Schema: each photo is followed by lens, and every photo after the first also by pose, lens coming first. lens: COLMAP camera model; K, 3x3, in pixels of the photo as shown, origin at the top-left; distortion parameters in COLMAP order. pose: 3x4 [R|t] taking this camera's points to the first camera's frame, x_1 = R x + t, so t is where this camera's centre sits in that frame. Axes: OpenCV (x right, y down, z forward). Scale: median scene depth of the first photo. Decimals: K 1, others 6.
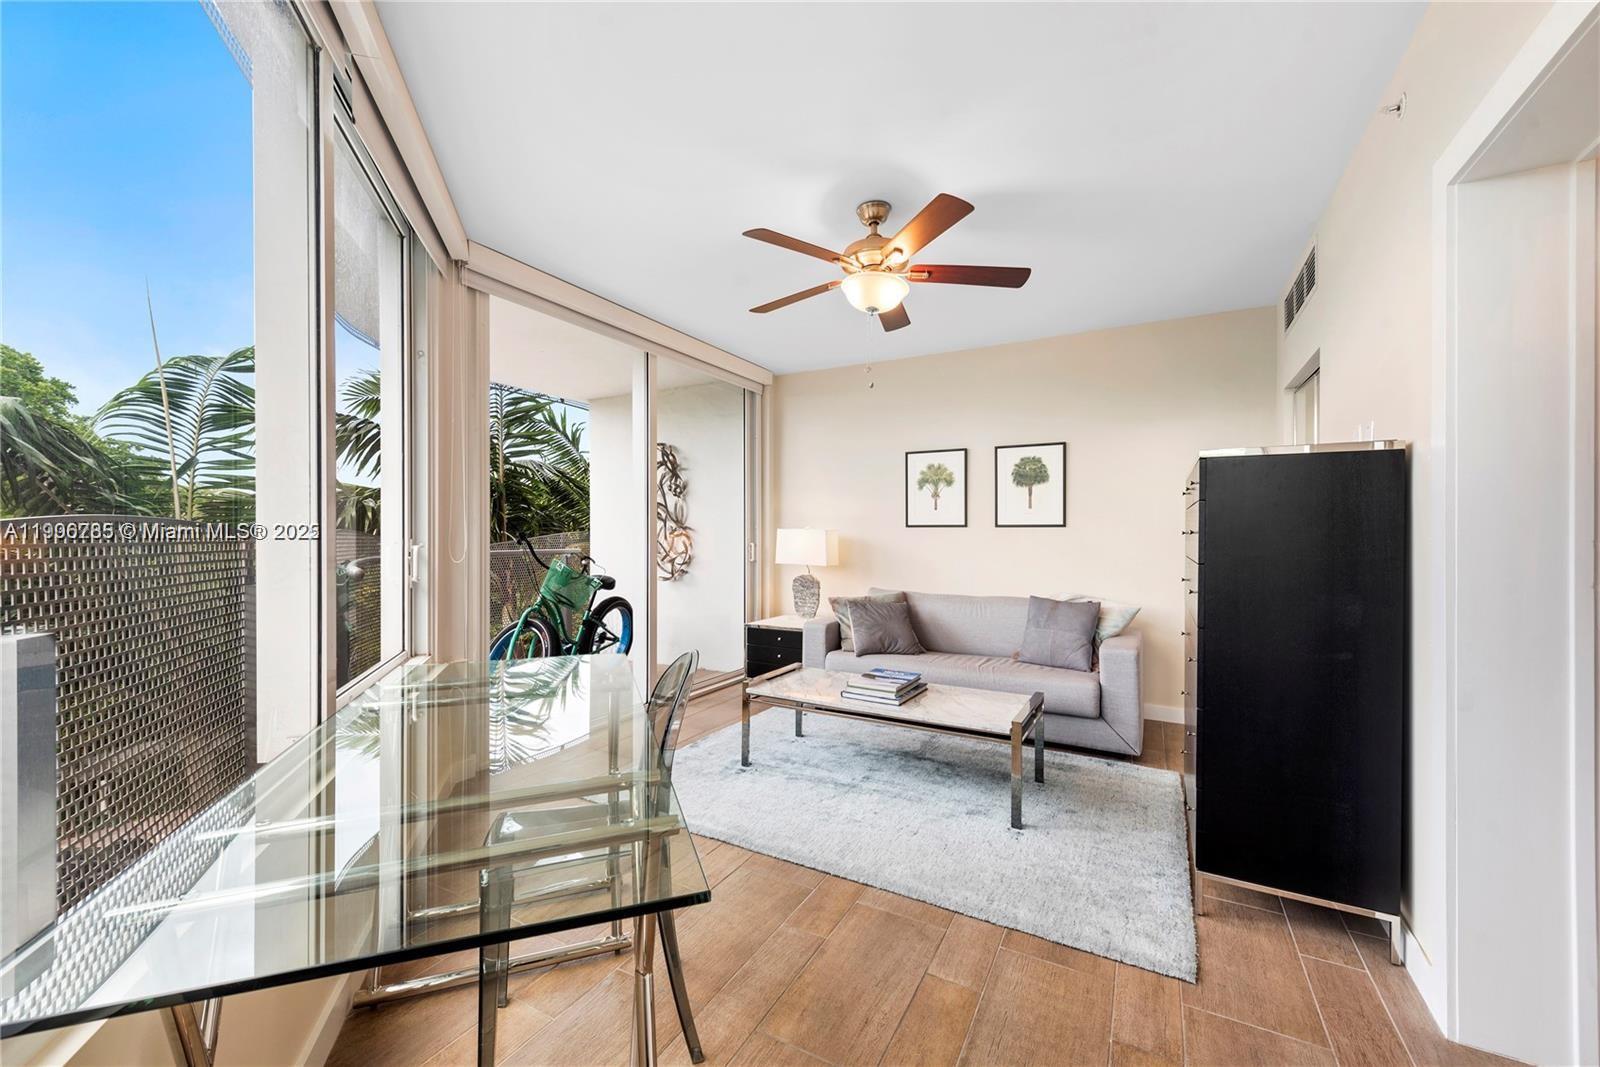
lens RADIAL K [[638.5, 0, 800.0], [0, 638.5, 533.5], [0, 0, 1]] dist [0.013763, -0.005434]
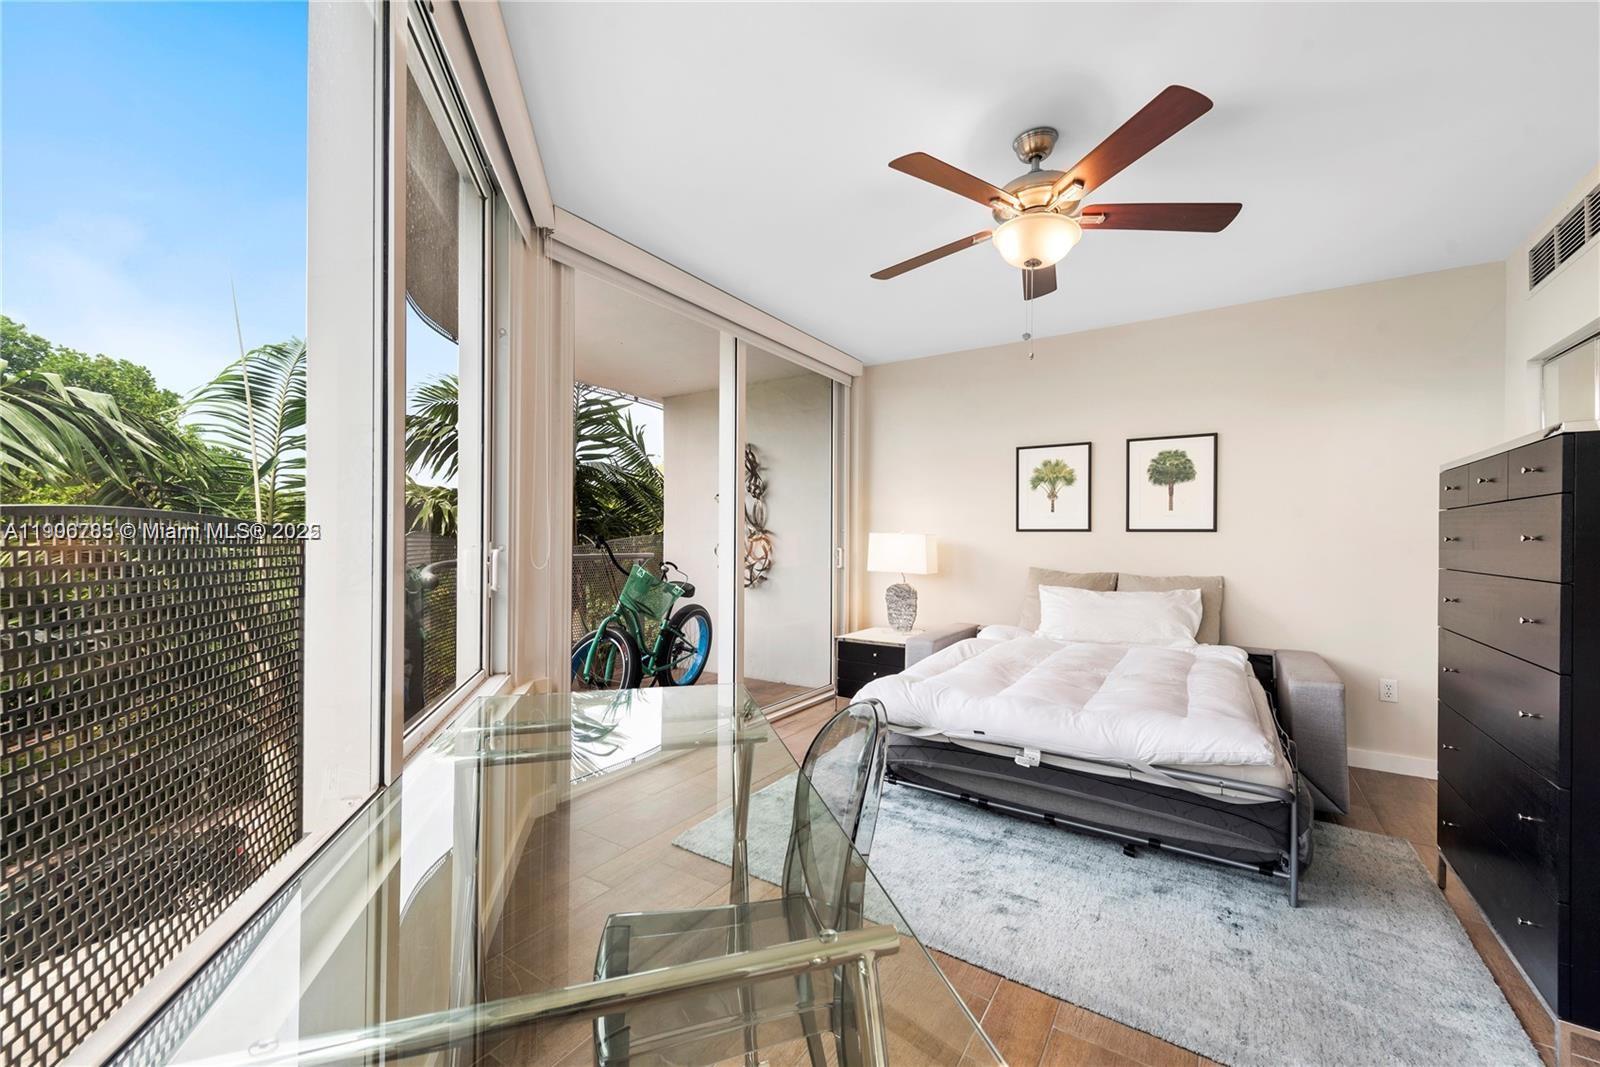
lens RADIAL K [[638.5, 0, 800.0], [0, 638.5, 533.5], [0, 0, 1]] dist [0.013763, -0.005434]
pose [[0.996369, 0.004322, -0.085030, -0.065108], [-0.004964, 0.999961, -0.007339, 0.000894], [0.084995, 0.007735, 0.996351, 0.096152]]
